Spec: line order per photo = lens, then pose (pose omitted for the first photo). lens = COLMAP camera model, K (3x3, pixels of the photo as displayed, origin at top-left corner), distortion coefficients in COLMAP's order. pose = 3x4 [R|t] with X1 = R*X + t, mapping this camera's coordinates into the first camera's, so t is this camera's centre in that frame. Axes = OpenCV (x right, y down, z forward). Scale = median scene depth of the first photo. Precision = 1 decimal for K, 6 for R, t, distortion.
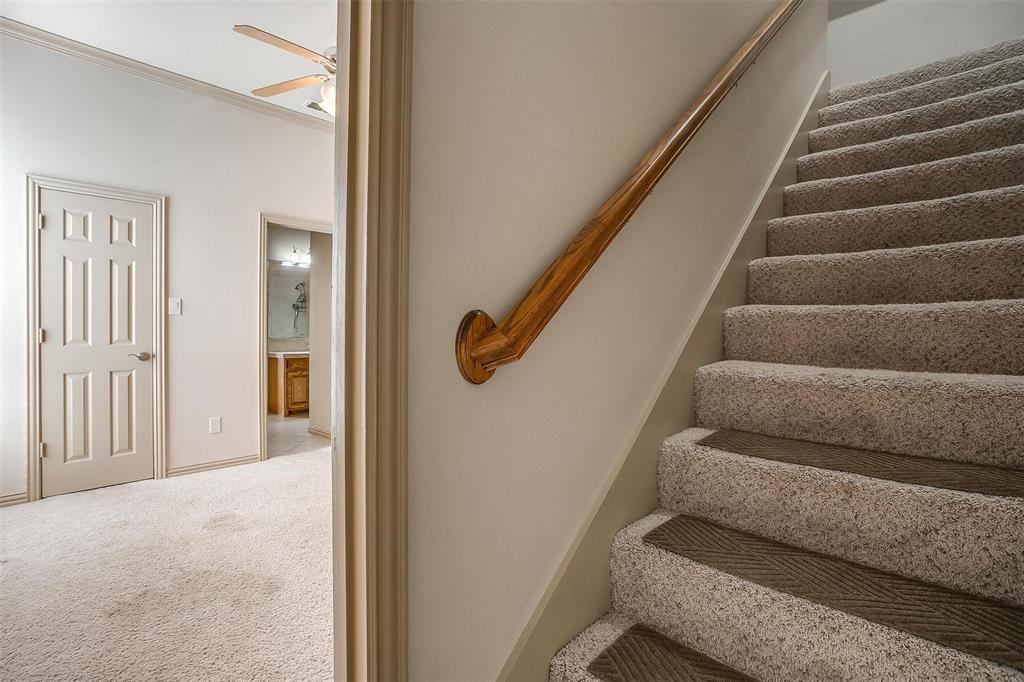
lens RADIAL K [[512.5, 0, 514.1], [0, 512.5, 333.6], [0, 0, 1]] dist [-0.029190, 0.010685]
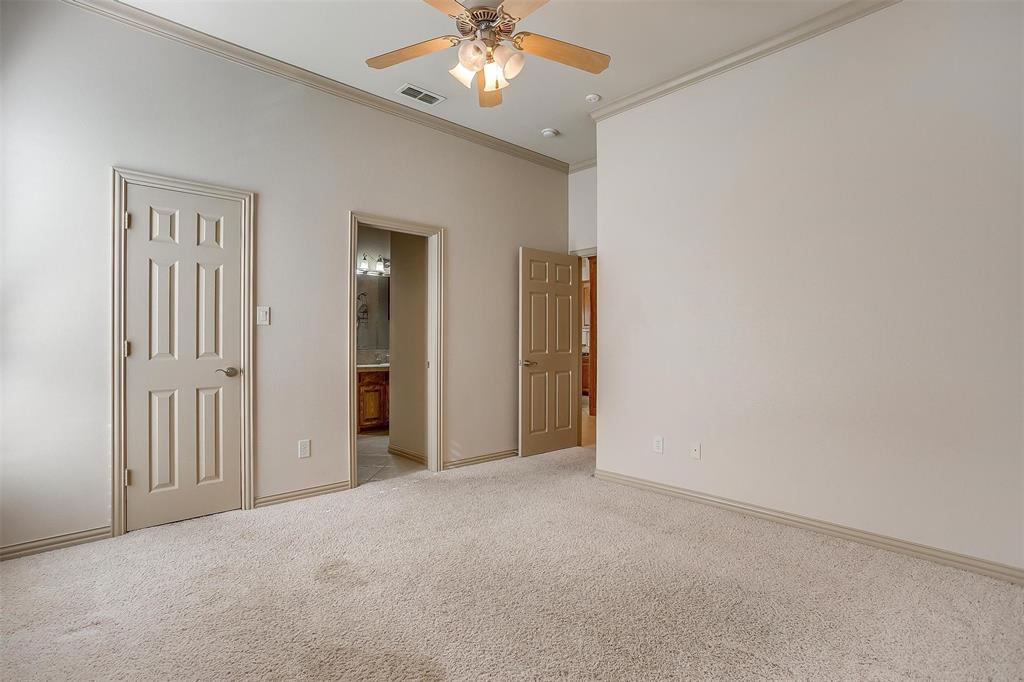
lens RADIAL K [[512.5, 0, 508.8], [0, 512.5, 339.9], [0, 0, 1]] dist [-0.029190, 0.010685]
pose [[0.997316, -0.001980, -0.073196, -0.182877], [0.001289, 0.999954, -0.009487, -0.001875], [0.073211, 0.009367, 0.997272, 0.145448]]
